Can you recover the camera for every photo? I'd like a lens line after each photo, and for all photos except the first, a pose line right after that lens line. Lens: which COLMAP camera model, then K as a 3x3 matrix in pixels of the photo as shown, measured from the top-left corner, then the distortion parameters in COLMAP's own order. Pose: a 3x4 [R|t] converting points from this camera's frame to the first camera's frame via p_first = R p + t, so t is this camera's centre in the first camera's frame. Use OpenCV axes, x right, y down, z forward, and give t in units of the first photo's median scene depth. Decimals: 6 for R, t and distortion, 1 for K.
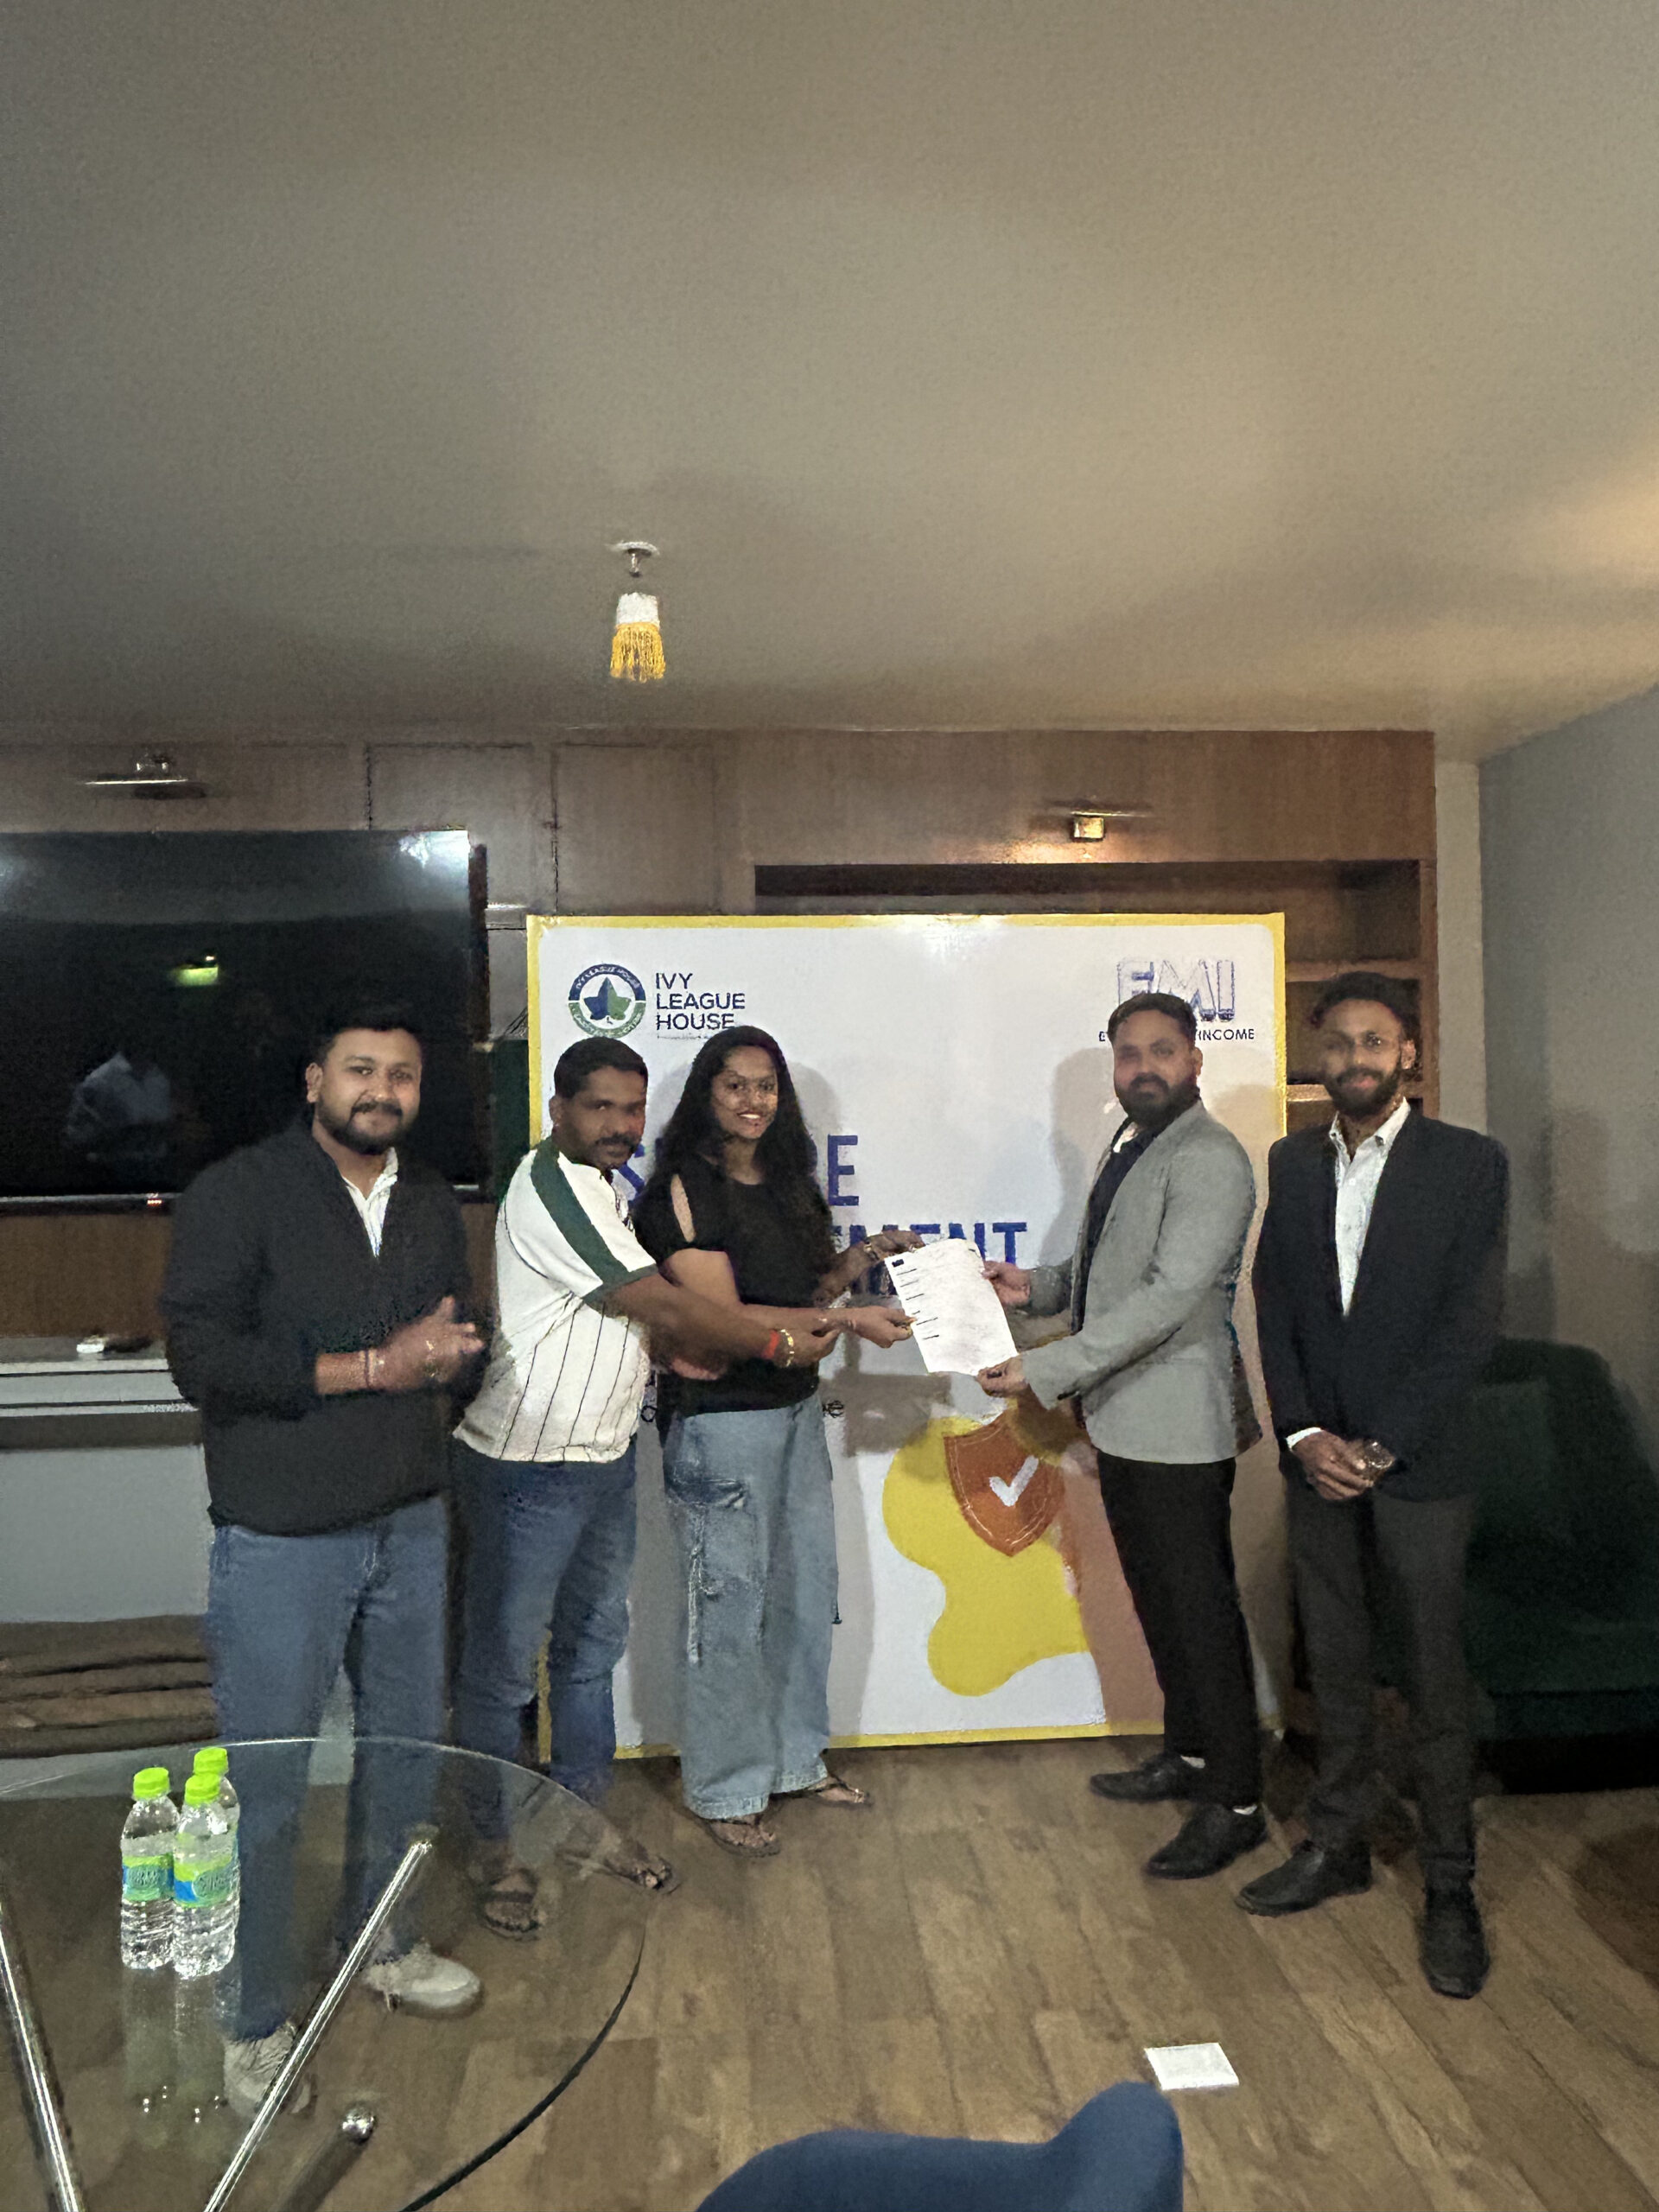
lens RADIAL K [[1438.4, 0, 812.3], [0, 1438.4, 1099.5], [0, 0, 1]] dist [0.000327, 0.005585]
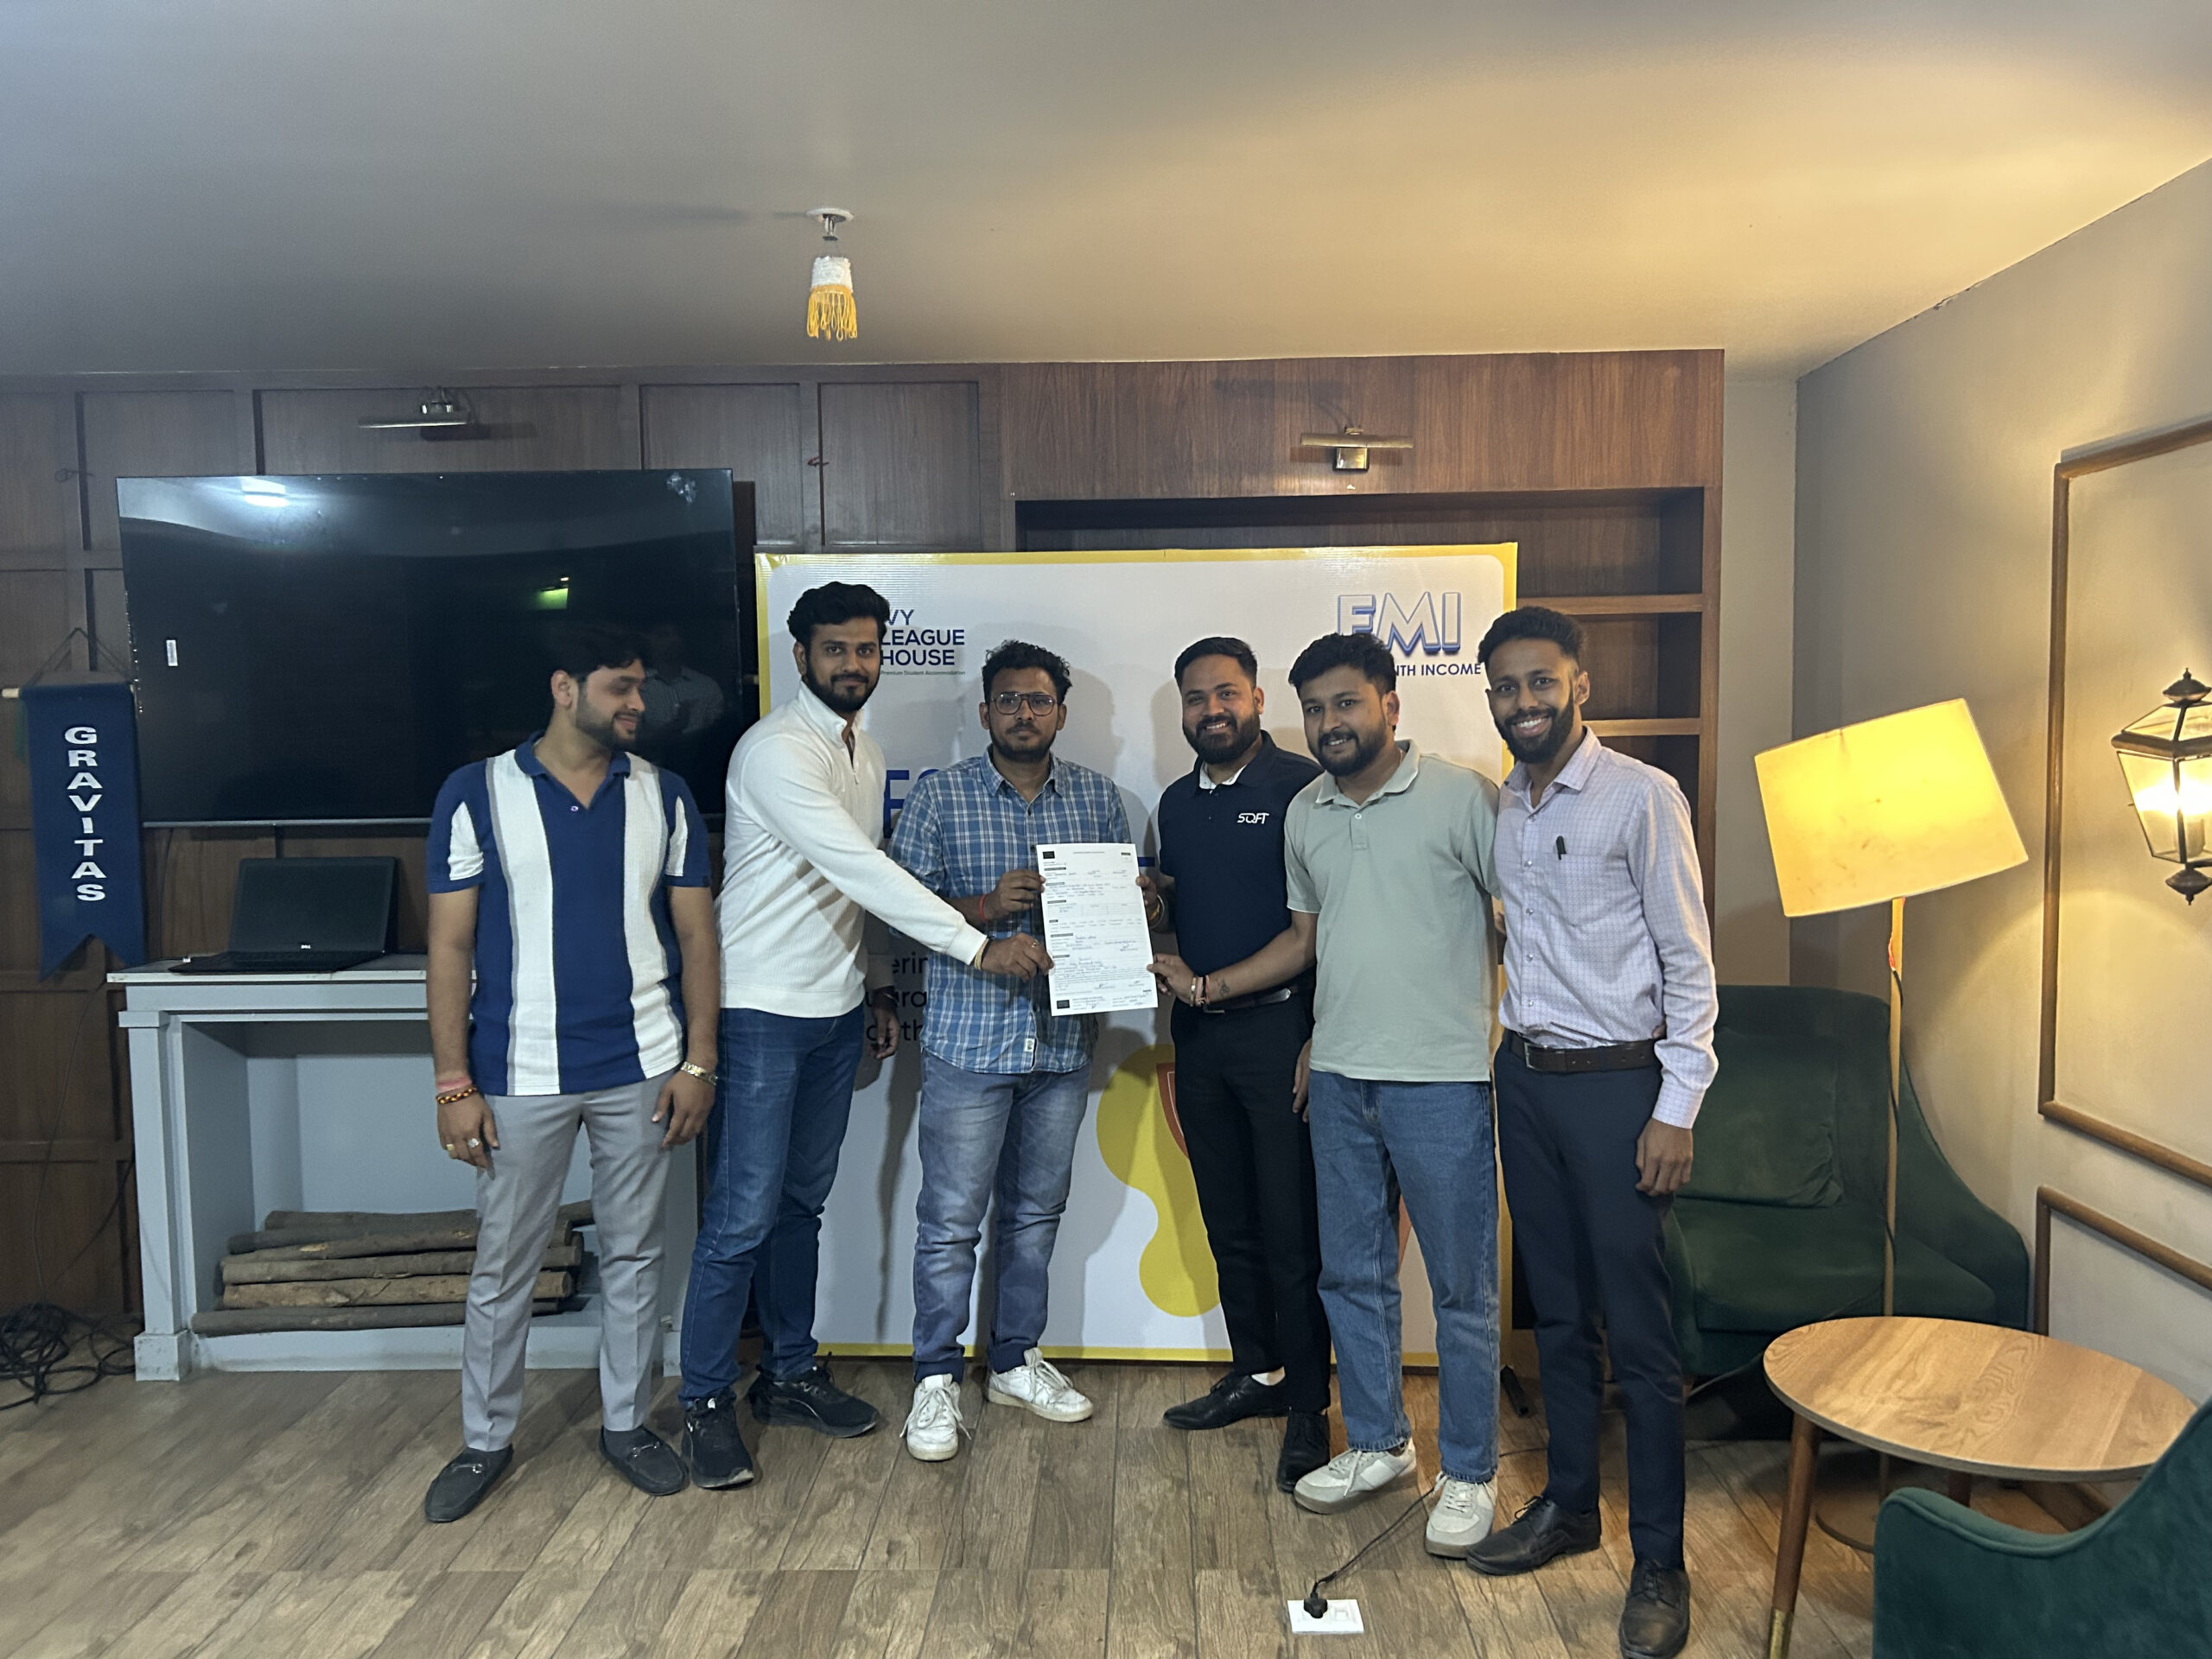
lens RADIAL K [[1694.1, 0, 1179.6], [0, 1694.1, 832.8], [0, 0, 1]] dist [0.033148, -0.038828]
pose [[0.995427, 0.012099, -0.094757, 0.219331], [-0.006519, 0.998238, 0.058982, -0.000166], [0.095303, -0.058094, 0.993752, -0.216581]]
